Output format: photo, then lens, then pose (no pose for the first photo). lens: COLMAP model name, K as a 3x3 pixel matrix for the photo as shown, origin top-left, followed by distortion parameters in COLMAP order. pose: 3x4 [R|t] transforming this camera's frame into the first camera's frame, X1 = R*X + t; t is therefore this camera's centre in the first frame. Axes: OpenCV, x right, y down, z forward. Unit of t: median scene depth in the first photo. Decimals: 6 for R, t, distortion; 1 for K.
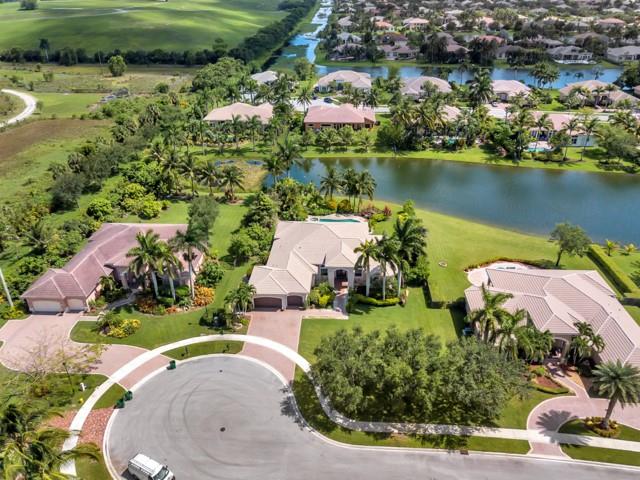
lens RADIAL K [[496.4, 0, 328.3], [0, 496.4, 236.7], [0, 0, 1]] dist [0.020605, 0.008925]
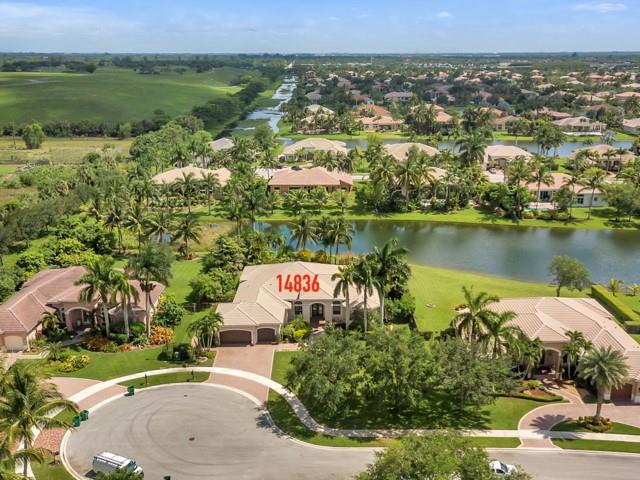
lens RADIAL K [[676.6, 0, 333.0], [0, 676.6, 241.1], [0, 0, 1]] dist [0.061339, -0.149093]
pose [[0.998214, -0.011390, 0.058650, -0.016207], [0.023483, 0.977448, -0.209867, 0.210390], [-0.054937, 0.210870, 0.975969, -0.214489]]
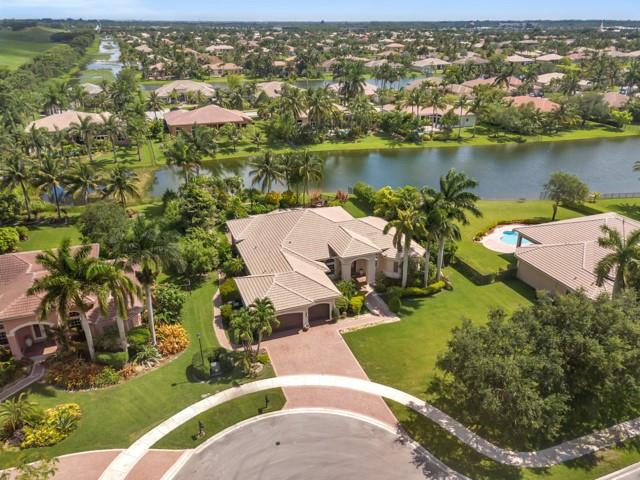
lens RADIAL K [[496.4, 0, 328.3], [0, 496.4, 236.7], [0, 0, 1]] dist [0.020605, 0.008925]
pose [[0.916847, -0.152978, 0.368769, -0.273674], [0.180490, 0.982719, -0.041076, 0.054927], [-0.356112, 0.104220, 0.928613, 0.336293]]
